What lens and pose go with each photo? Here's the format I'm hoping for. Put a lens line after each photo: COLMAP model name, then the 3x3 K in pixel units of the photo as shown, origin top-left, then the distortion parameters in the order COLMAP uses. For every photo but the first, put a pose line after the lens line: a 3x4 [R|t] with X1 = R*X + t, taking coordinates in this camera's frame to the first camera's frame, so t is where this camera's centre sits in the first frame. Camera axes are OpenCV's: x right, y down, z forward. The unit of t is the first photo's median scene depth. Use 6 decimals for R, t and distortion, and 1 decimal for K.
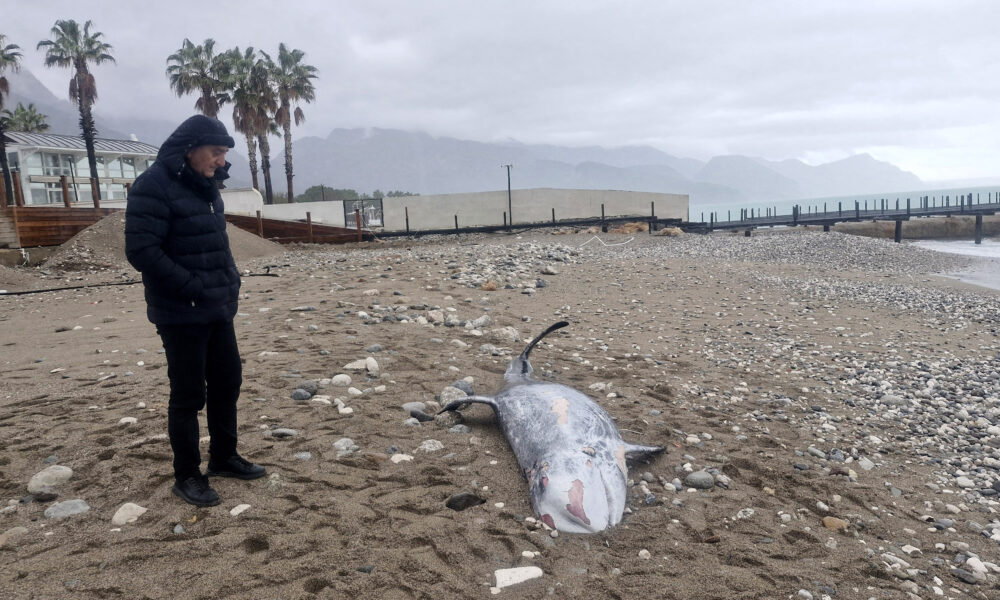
lens RADIAL K [[731.6, 0, 484.1], [0, 731.6, 298.7], [0, 0, 1]] dist [0.108167, -0.170063]
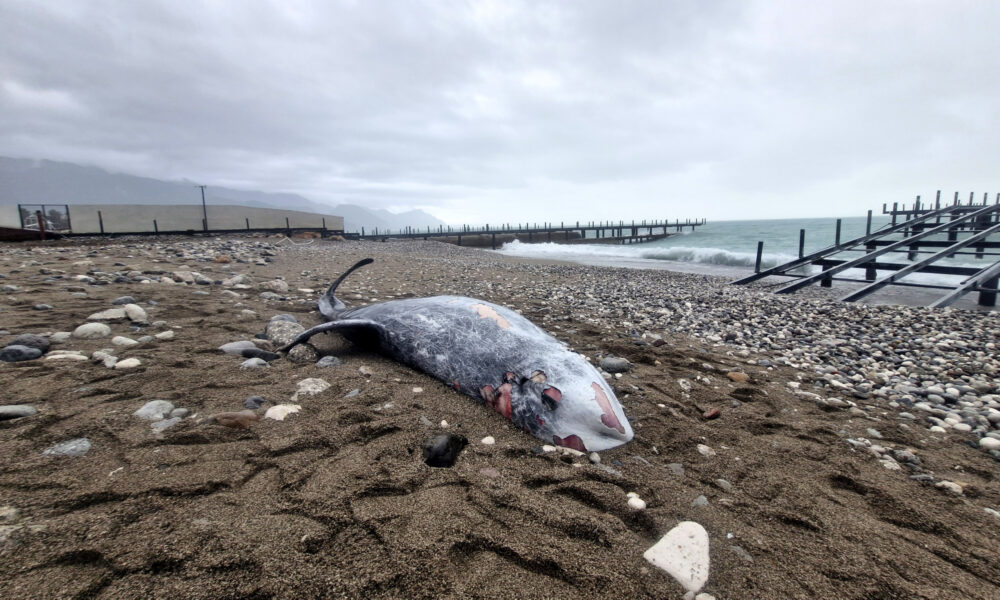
lens RADIAL K [[416.3, 0, 503.4], [0, 416.3, 283.2], [0, 0, 1]] dist [-0.007335, -0.000305]
pose [[0.774829, -0.032730, 0.631324, -0.151561], [0.041347, 0.999144, 0.001054, 0.089296], [-0.630818, 0.025287, 0.775519, 0.472026]]
